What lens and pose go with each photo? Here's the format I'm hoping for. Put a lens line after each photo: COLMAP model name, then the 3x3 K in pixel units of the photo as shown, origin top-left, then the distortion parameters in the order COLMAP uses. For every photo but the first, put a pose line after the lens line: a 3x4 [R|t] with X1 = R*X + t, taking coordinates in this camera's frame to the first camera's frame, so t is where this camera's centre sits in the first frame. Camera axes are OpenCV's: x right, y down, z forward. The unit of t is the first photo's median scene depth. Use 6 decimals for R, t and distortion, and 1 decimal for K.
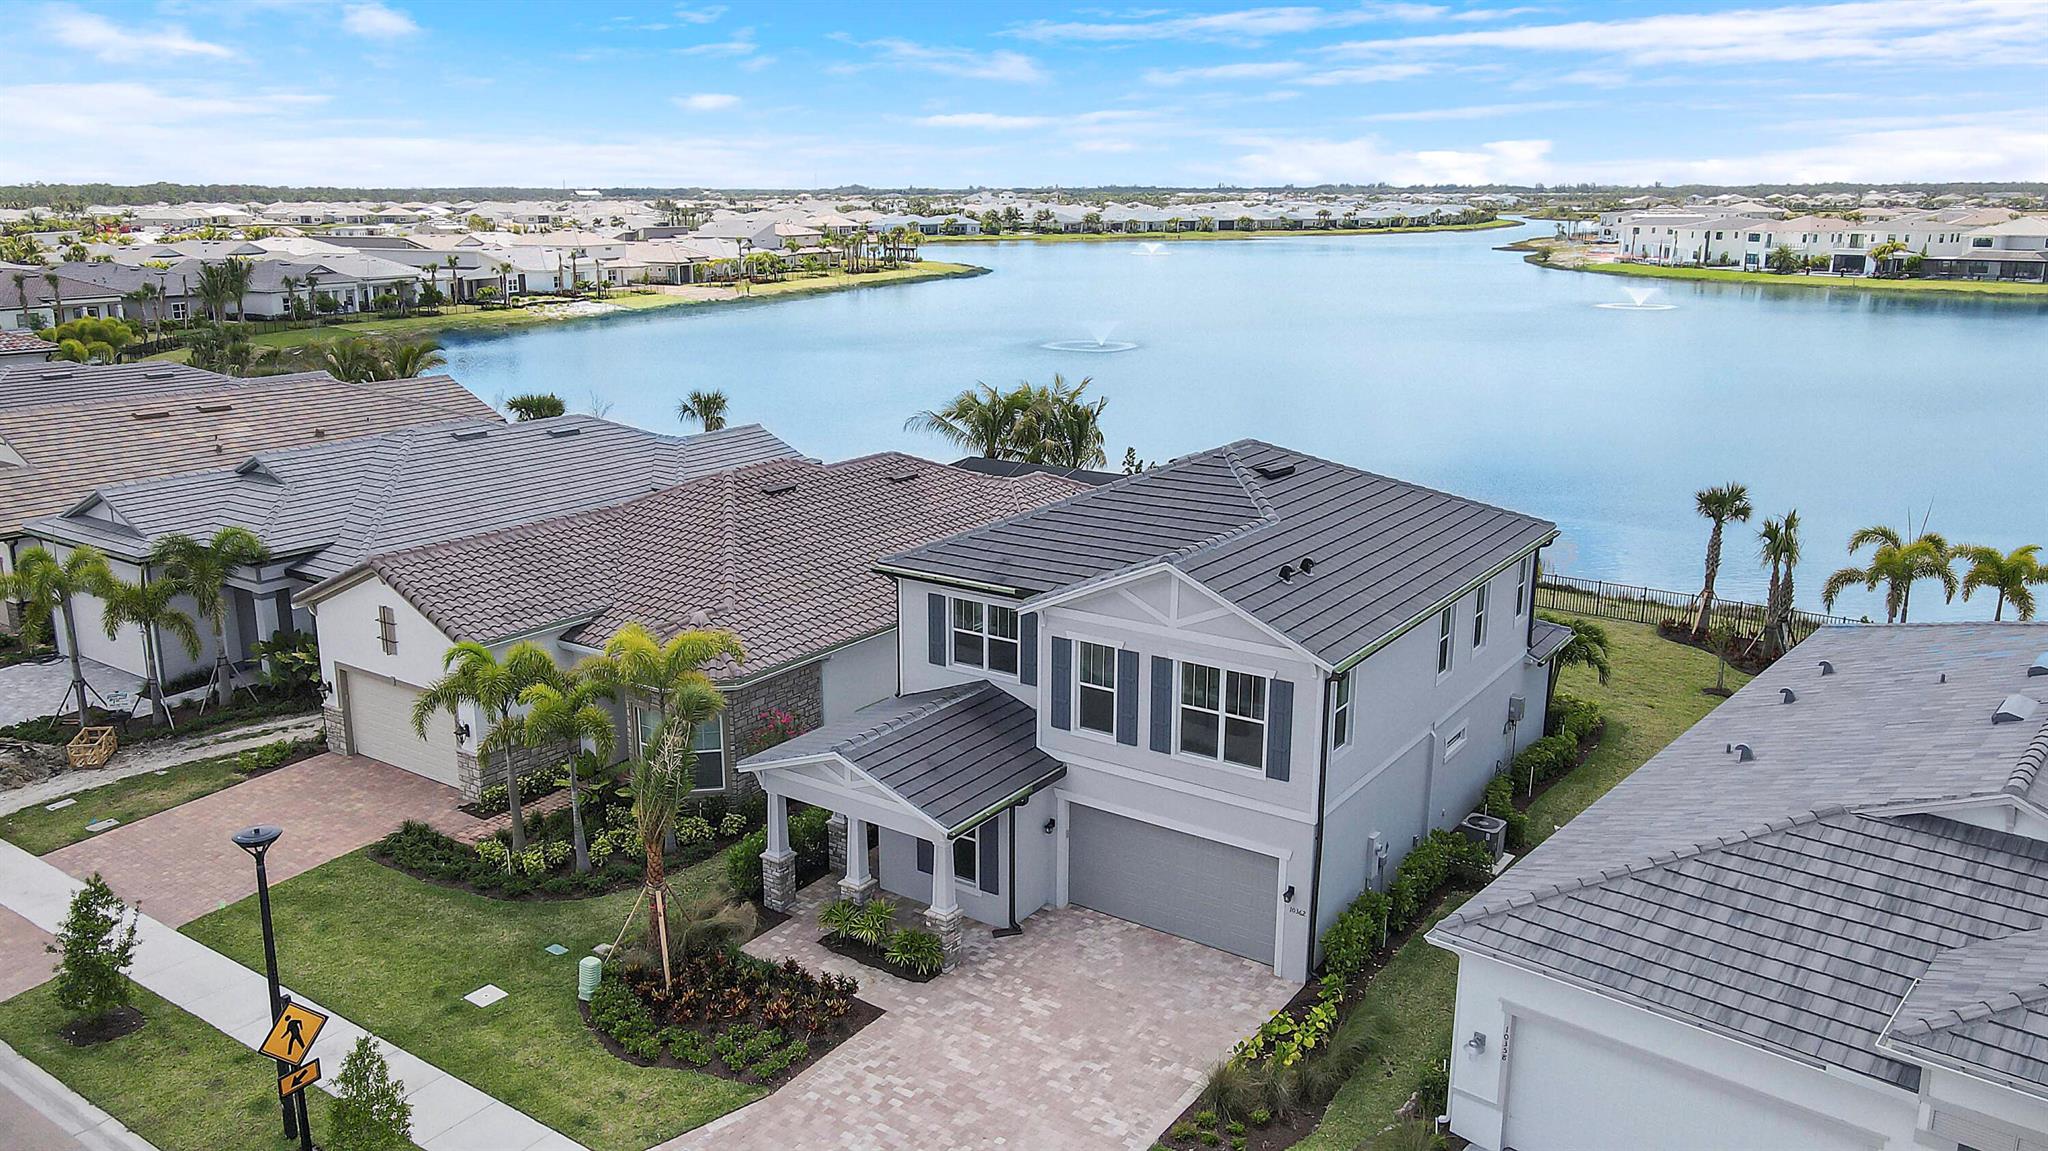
lens RADIAL K [[1502.0, 0, 1024.0], [0, 1502.0, 581.4], [0, 0, 1]] dist [0.001176, -0.000441]
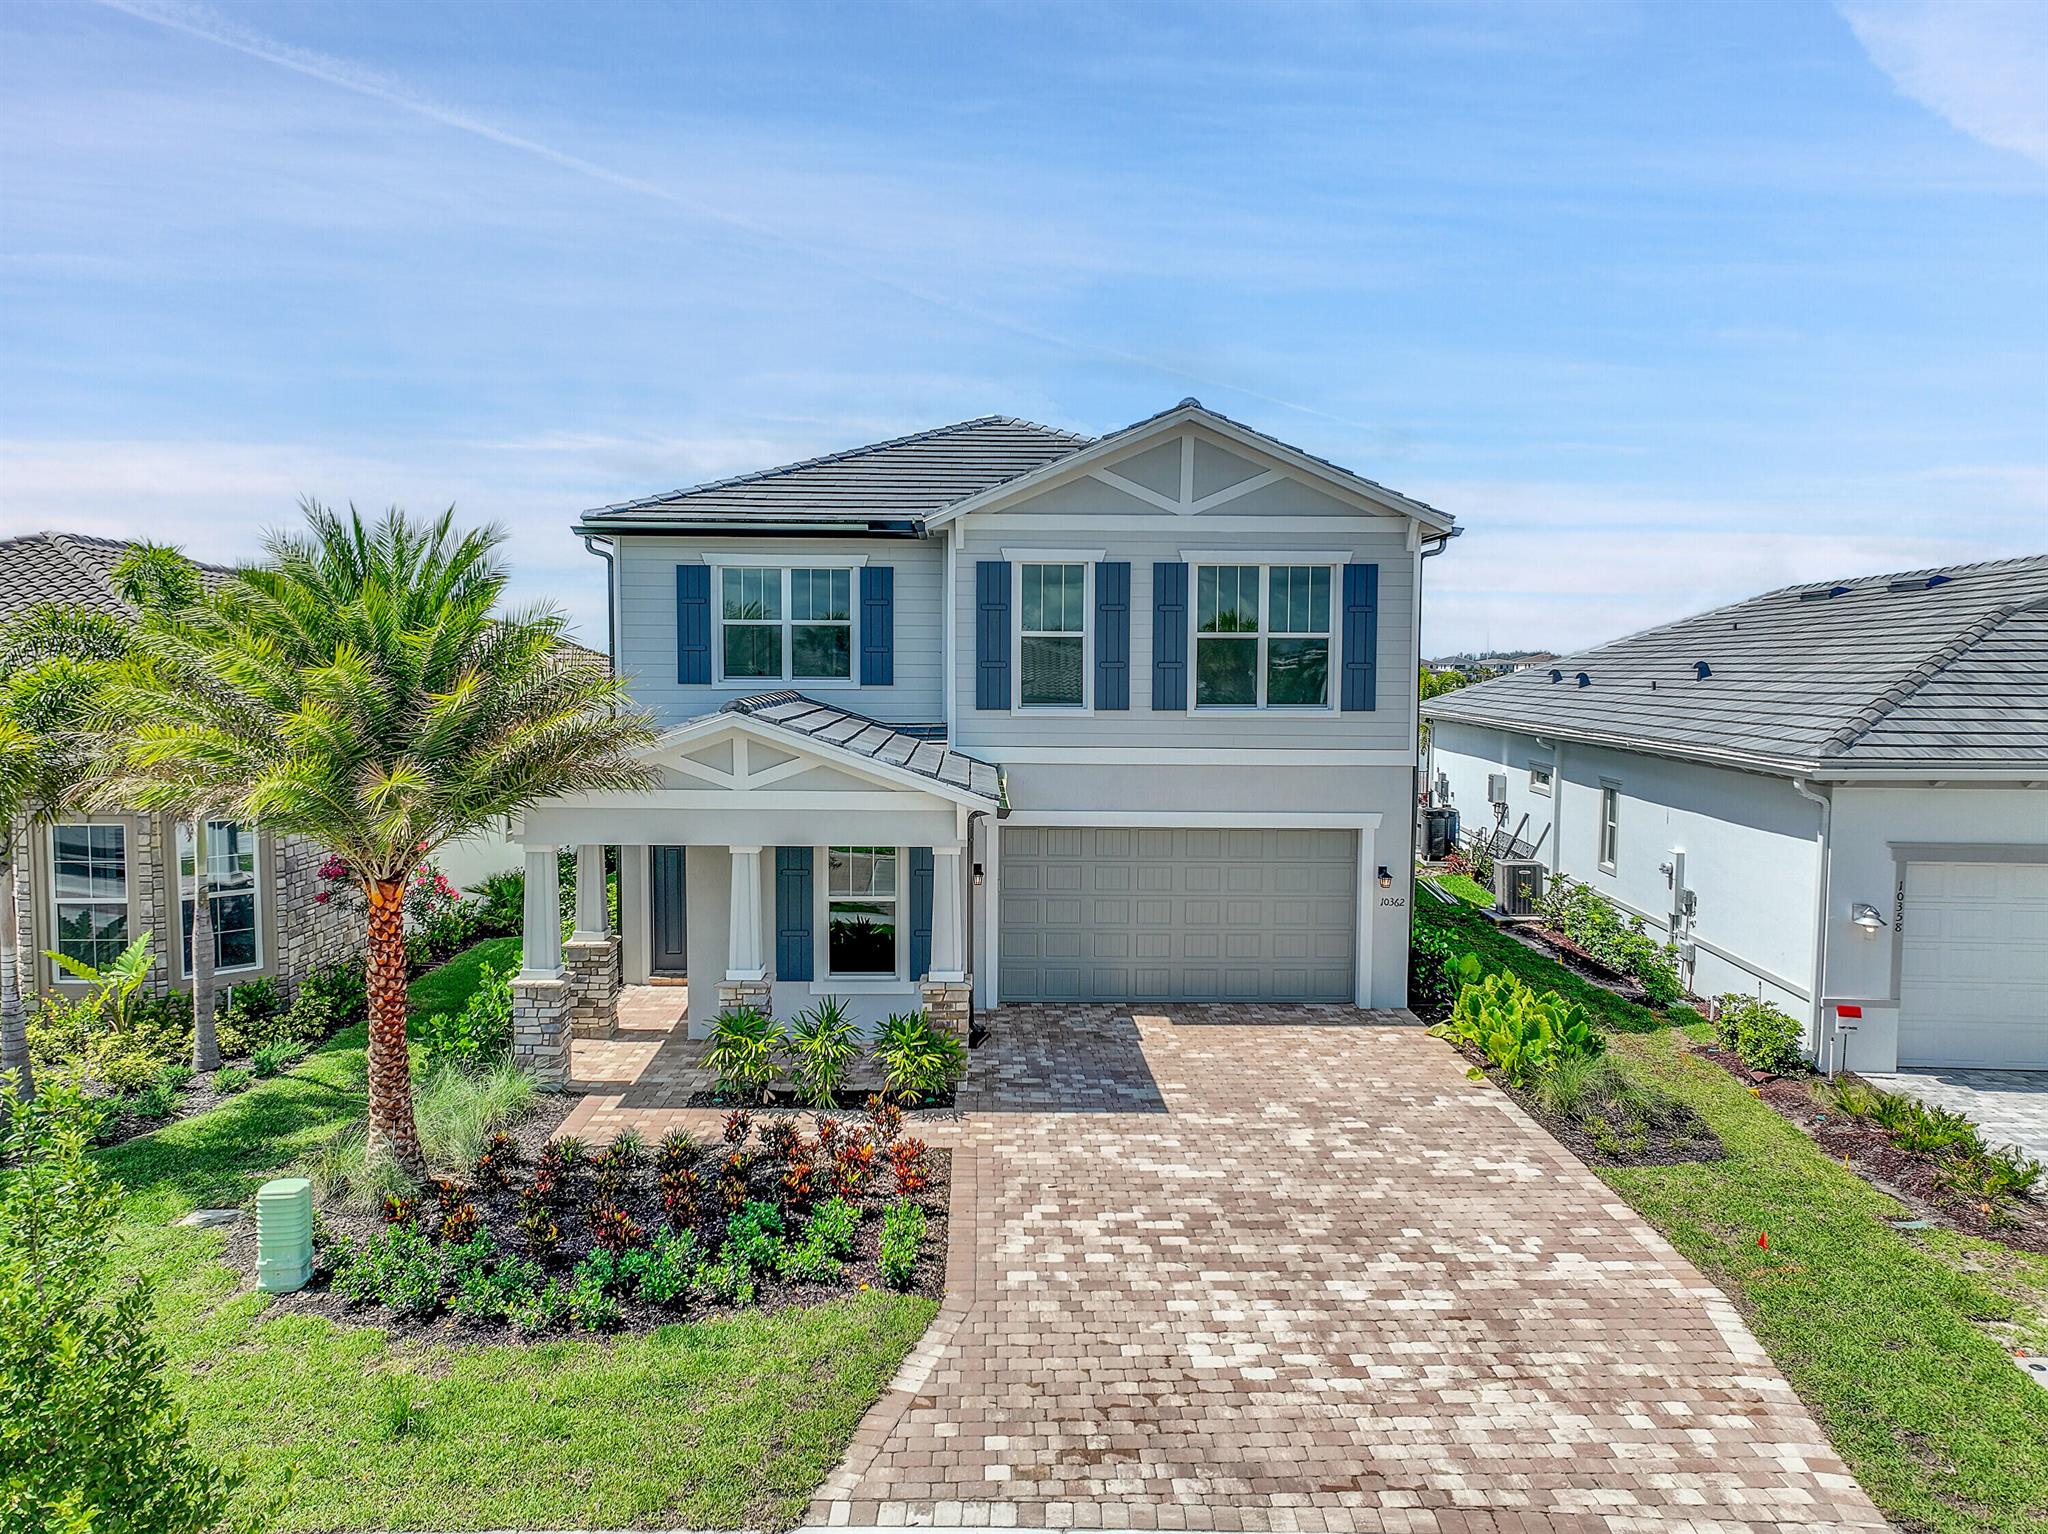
lens RADIAL K [[1424.2, 0, 1018.6], [0, 1424.2, 771.2], [0, 0, 1]] dist [-0.006360, 0.000628]
pose [[0.809714, -0.039715, 0.585479, -0.184266], [0.146119, 0.979928, -0.135610, 0.118546], [-0.568341, 0.195355, 0.799265, 0.295346]]
